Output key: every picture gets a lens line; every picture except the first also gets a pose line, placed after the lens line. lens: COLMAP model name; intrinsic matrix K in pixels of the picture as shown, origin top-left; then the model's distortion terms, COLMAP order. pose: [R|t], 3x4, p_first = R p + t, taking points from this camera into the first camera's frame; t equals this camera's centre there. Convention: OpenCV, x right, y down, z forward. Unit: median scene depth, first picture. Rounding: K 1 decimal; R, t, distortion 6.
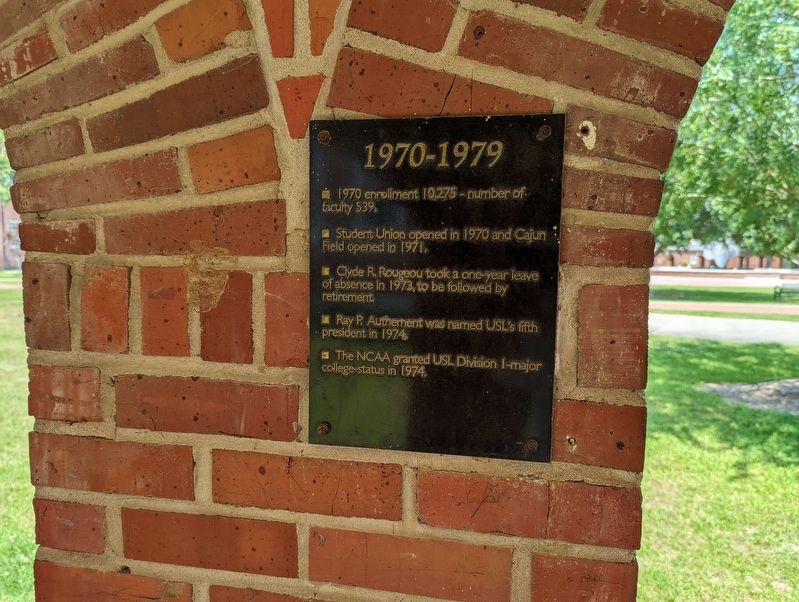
lens RADIAL K [[571.1, 0, 400.8], [0, 571.1, 313.2], [0, 0, 1]] dist [0.031659, -0.042000]
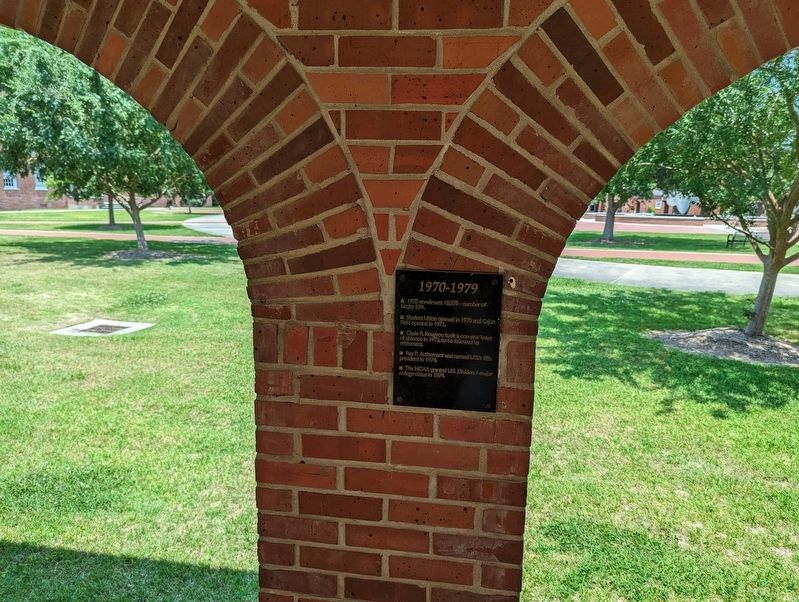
lens RADIAL K [[571.1, 0, 400.9], [0, 571.1, 307.5], [0, 0, 1]] dist [0.031659, -0.042000]
pose [[0.998786, -0.003703, 0.049125, -0.223236], [-0.000986, 0.995467, 0.095098, -0.357027], [-0.049254, -0.095031, 0.994255, -1.167401]]
